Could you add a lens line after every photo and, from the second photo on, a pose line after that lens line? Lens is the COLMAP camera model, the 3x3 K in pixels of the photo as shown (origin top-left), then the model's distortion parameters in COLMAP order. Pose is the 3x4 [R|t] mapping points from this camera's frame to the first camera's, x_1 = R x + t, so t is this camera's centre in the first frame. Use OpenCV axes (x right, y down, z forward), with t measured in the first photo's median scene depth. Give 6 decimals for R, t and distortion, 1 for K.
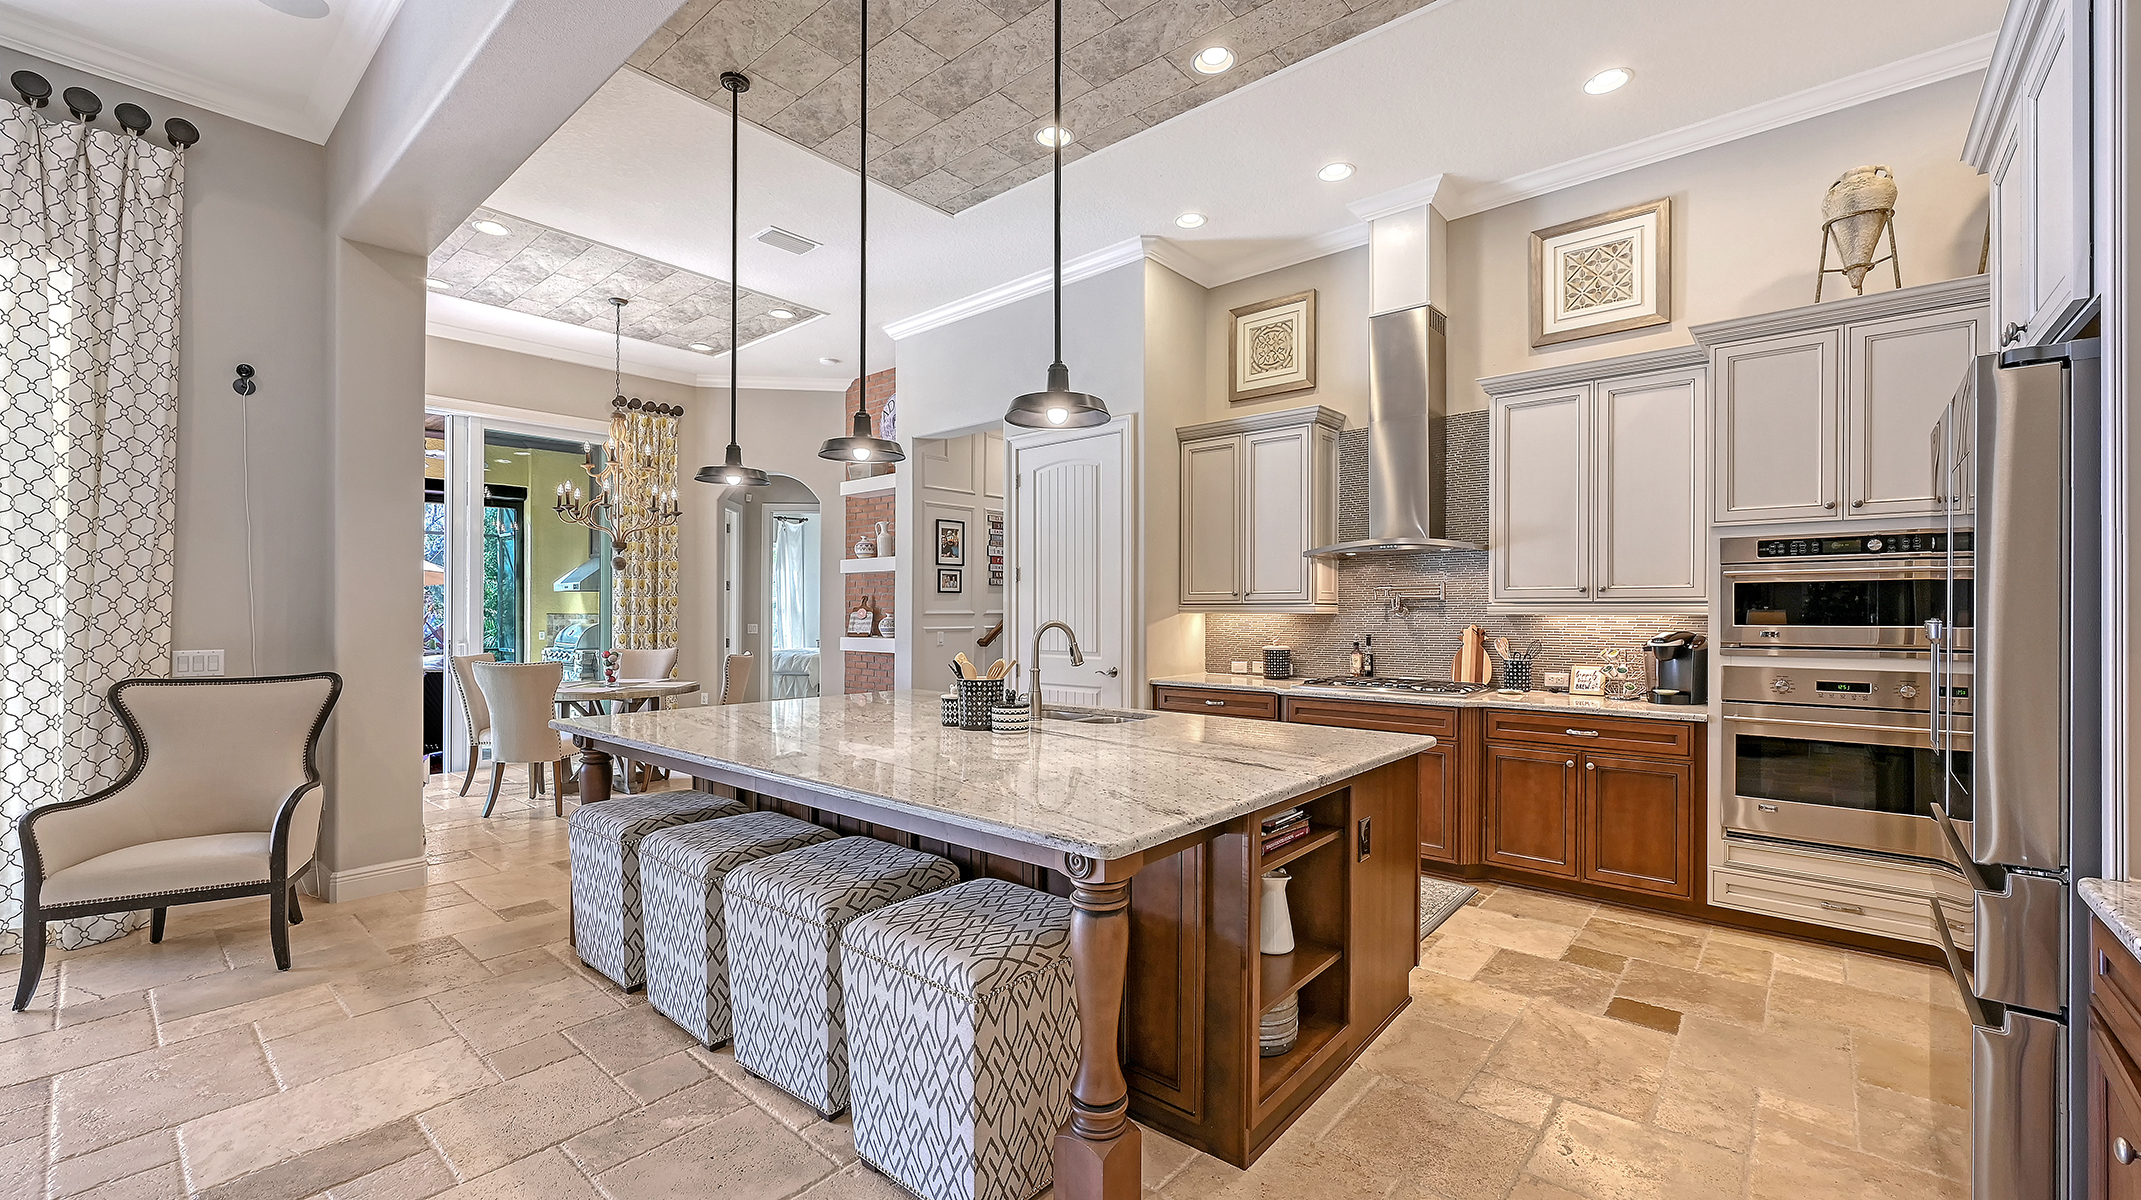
lens RADIAL K [[867.0, 0, 1072.0], [0, 867.0, 612.6], [0, 0, 1]] dist [-0.001282, -0.000104]
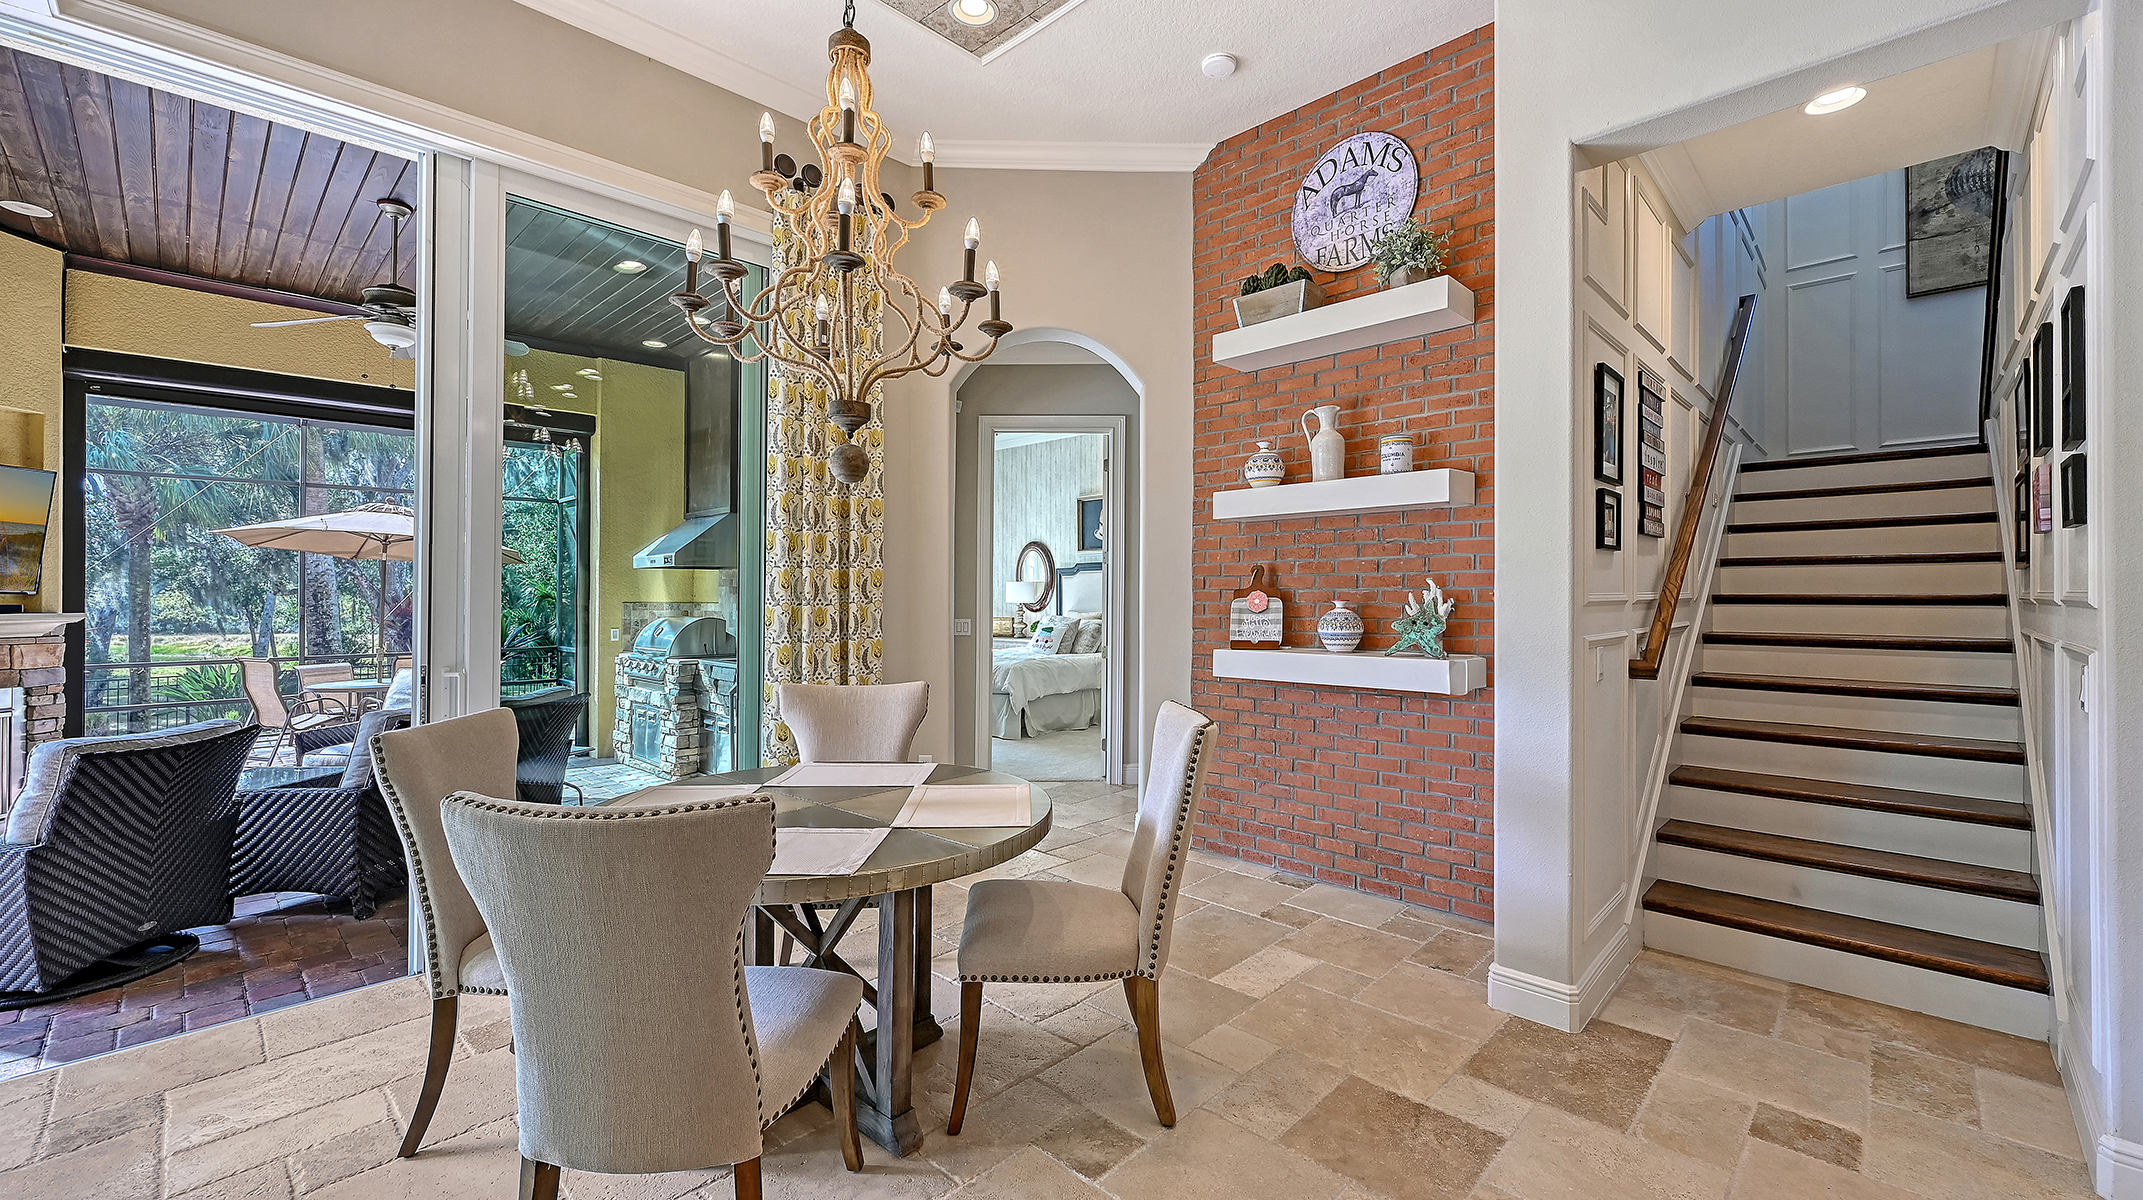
lens RADIAL K [[867.8, 0, 1075.1], [0, 867.8, 588.4], [0, 0, 1]] dist [-0.001282, -0.000104]
pose [[0.998555, -0.003931, -0.053587, -0.319714], [0.003281, 0.999920, -0.012215, -0.000512], [0.053631, 0.012021, 0.998488, 0.504917]]
